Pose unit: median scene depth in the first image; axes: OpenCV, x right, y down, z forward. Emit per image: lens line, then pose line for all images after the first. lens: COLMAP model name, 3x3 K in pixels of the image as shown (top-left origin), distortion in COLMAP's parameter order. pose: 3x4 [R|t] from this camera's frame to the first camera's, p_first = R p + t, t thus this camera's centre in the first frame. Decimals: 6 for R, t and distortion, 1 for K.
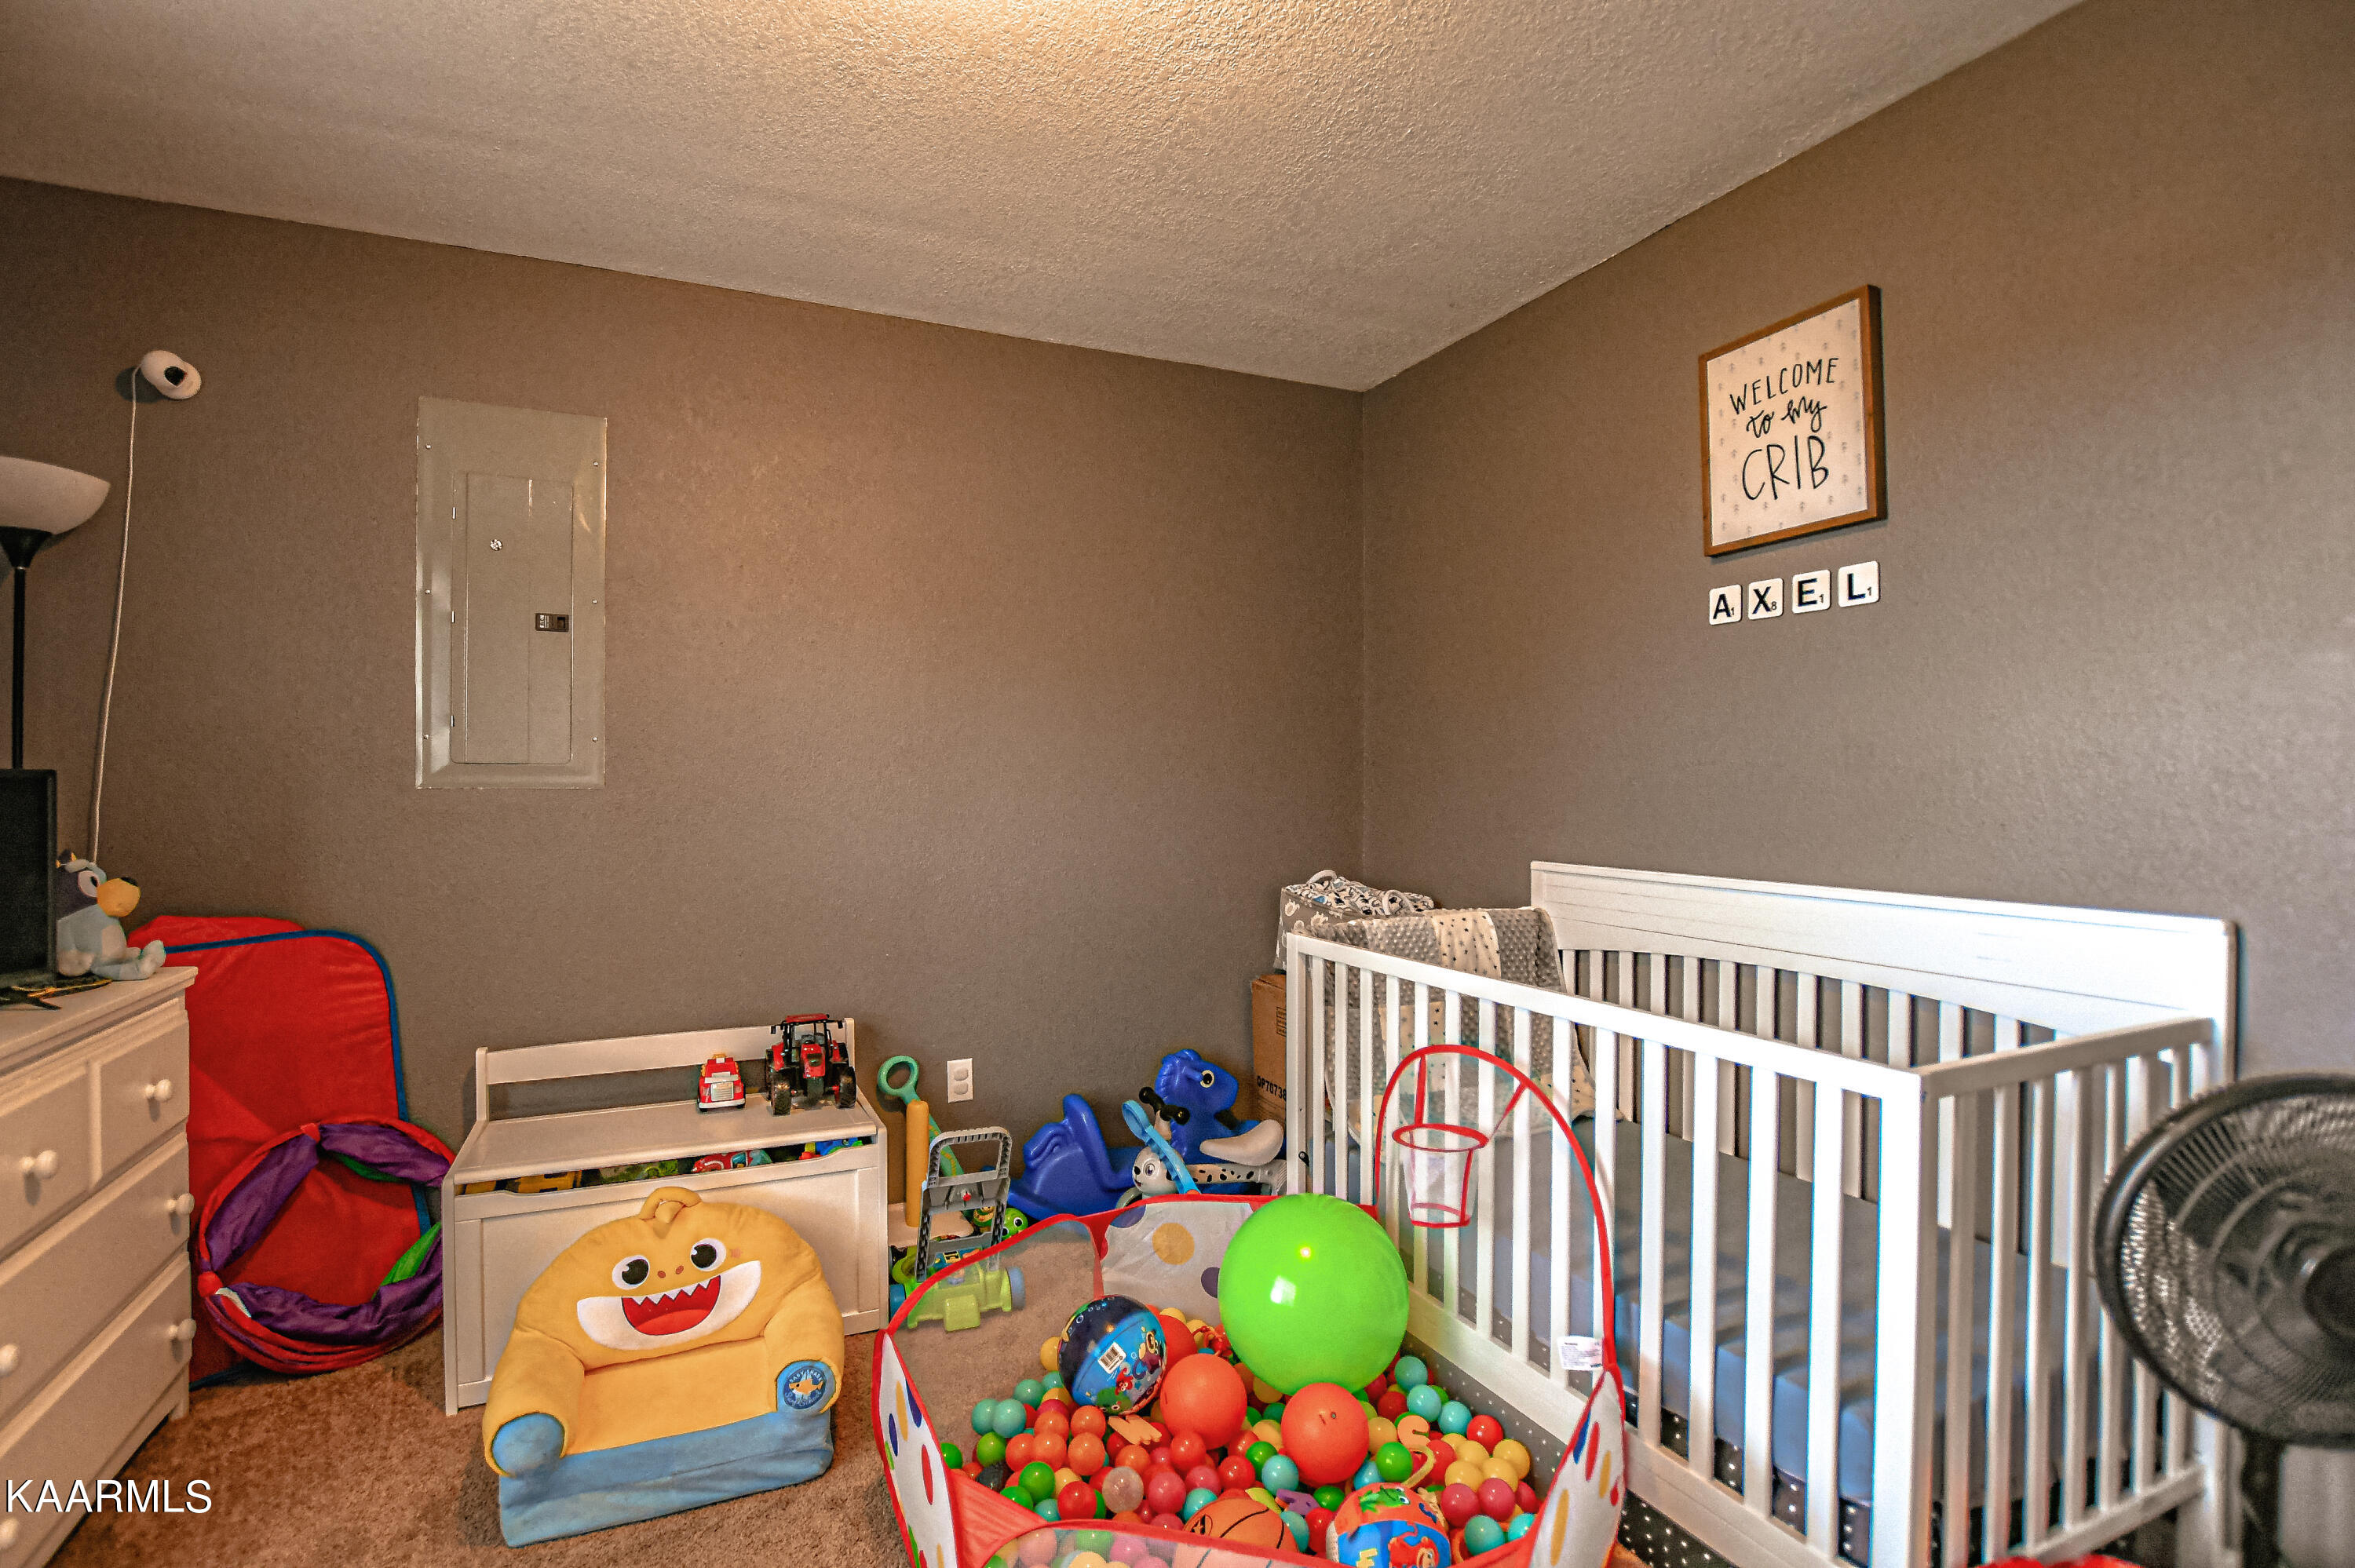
lens RADIAL K [[1104.6, 0, 1177.5], [0, 1104.6, 784.0], [0, 0, 1]] dist [-0.043420, -0.000081]
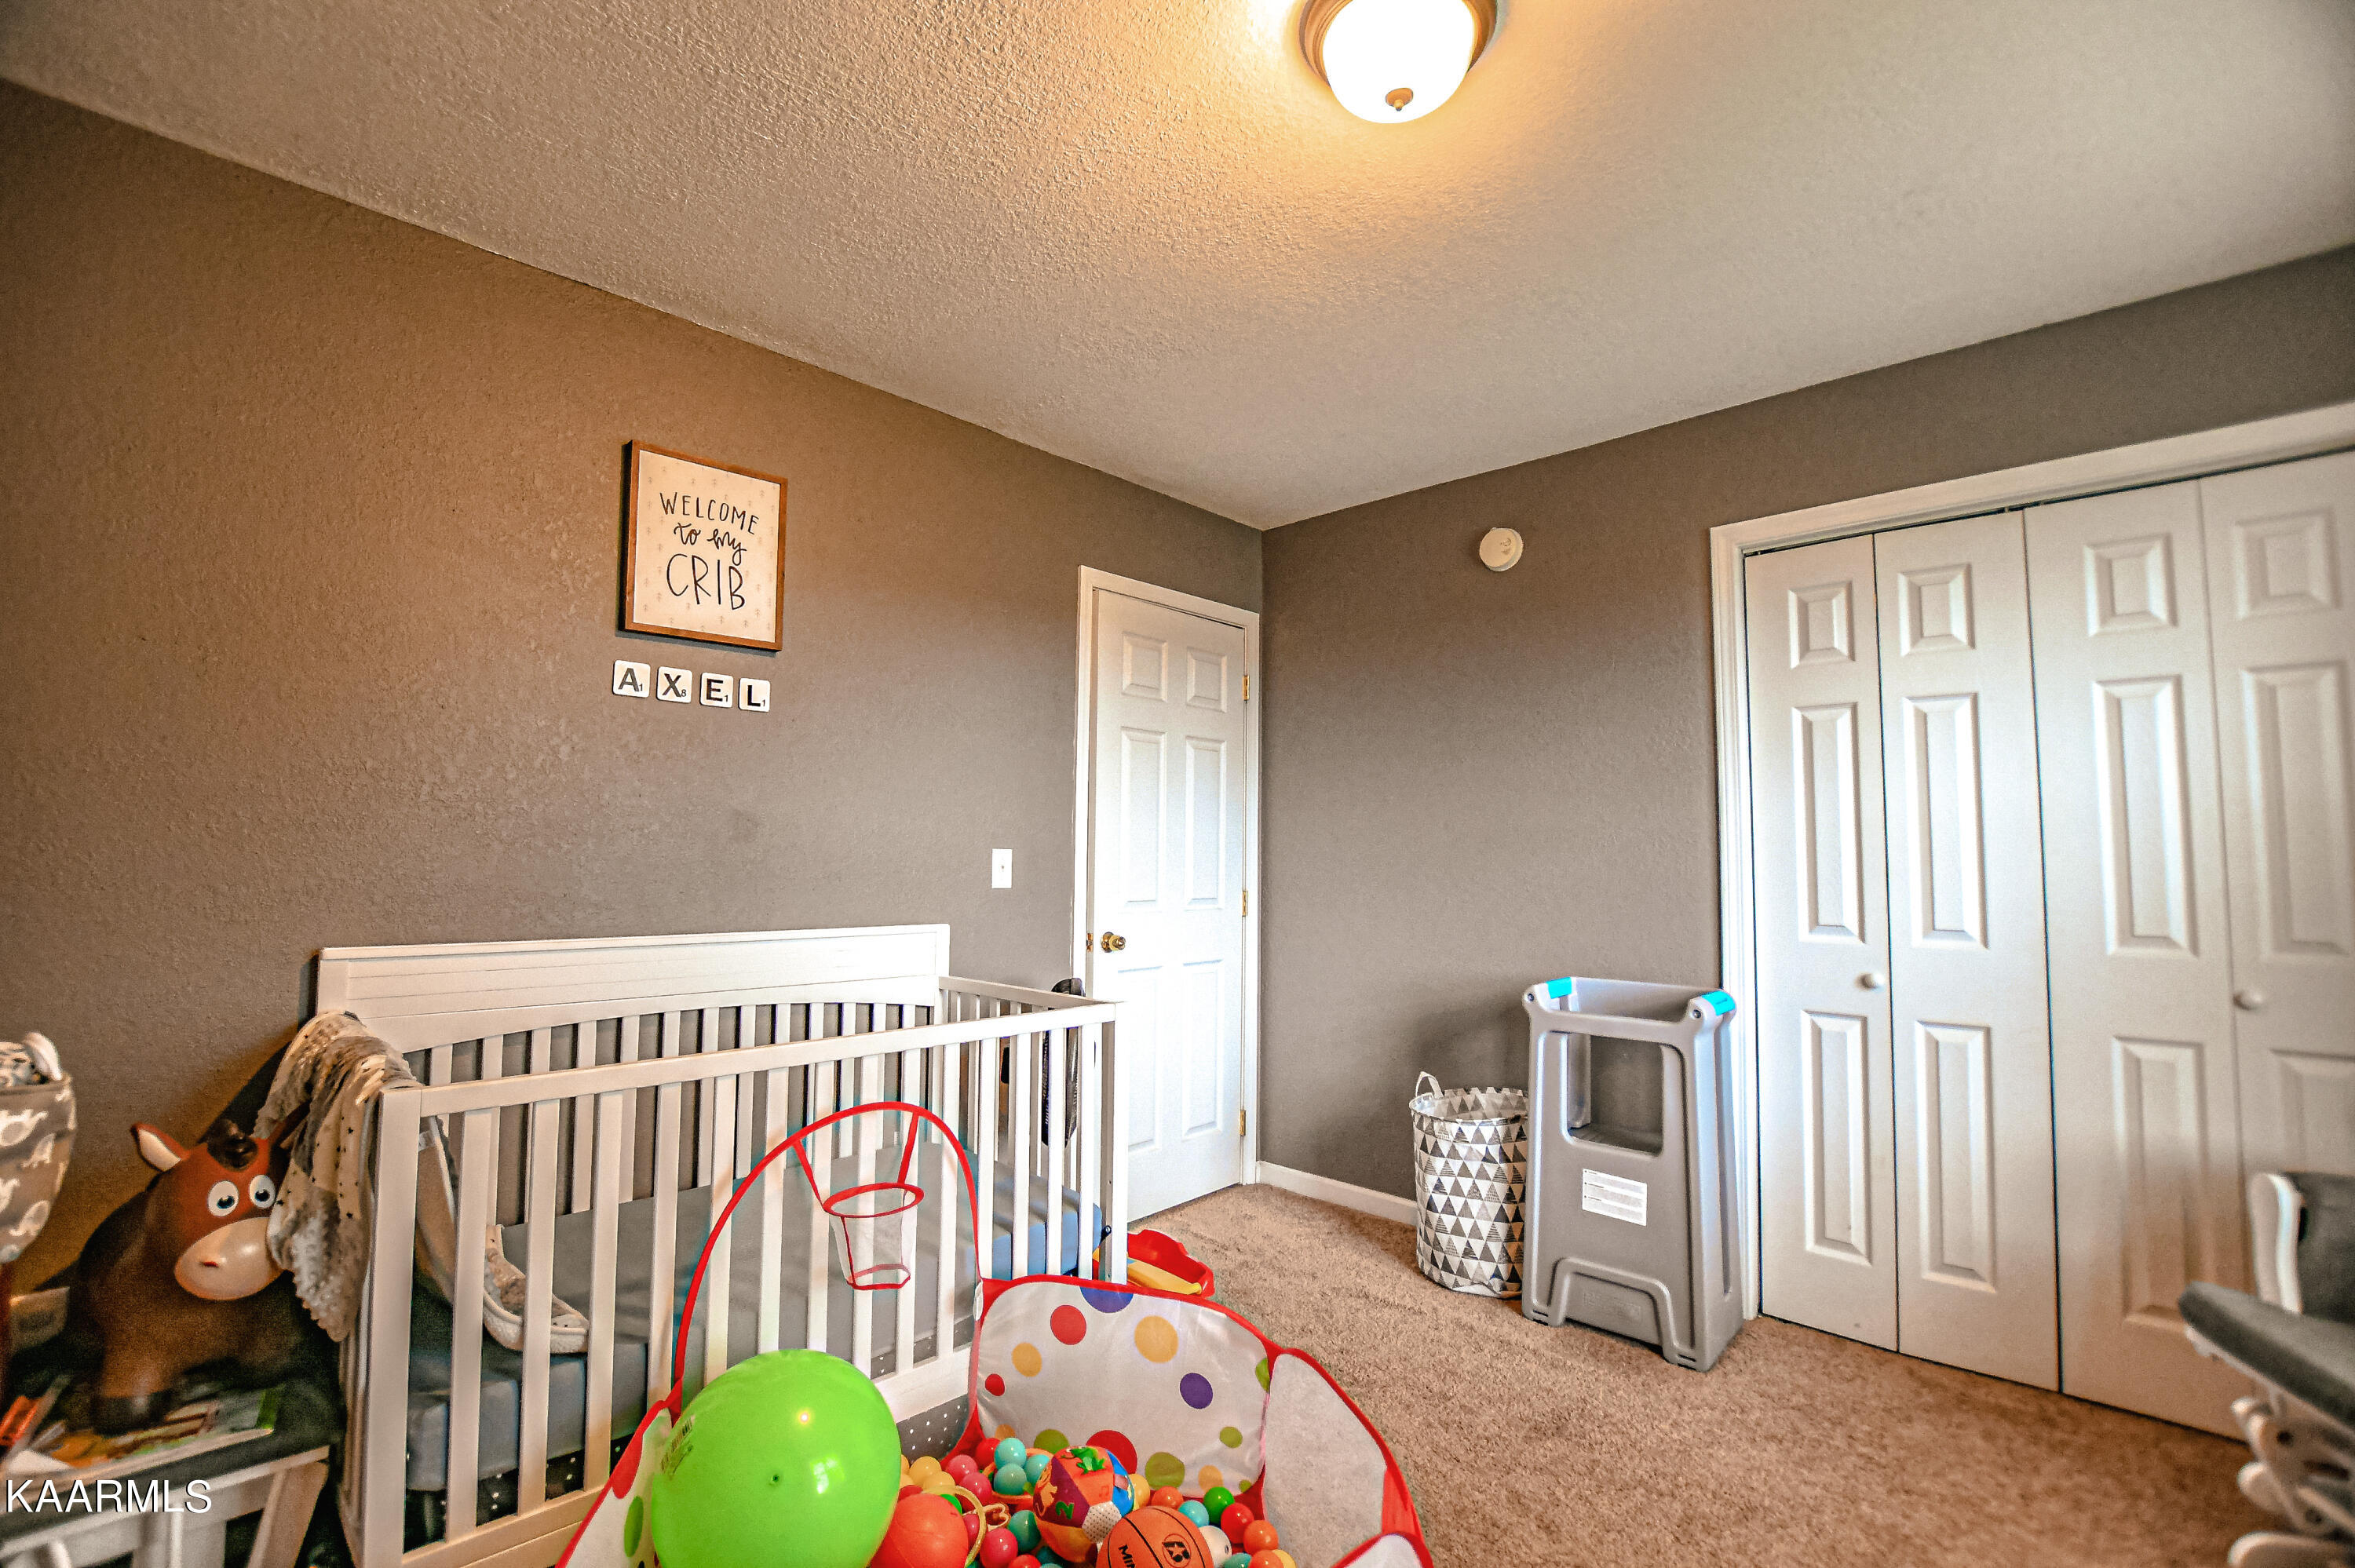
lens RADIAL K [[1034.1, 0, 1142.3], [0, 1034.1, 793.6], [0, 0, 1]] dist [-0.029197, 0.001293]
pose [[-0.345121, 0.062453, 0.936478, -0.642066], [-0.004354, 0.997666, -0.068138, 0.014510], [-0.938548, -0.027593, -0.344044, 0.934562]]
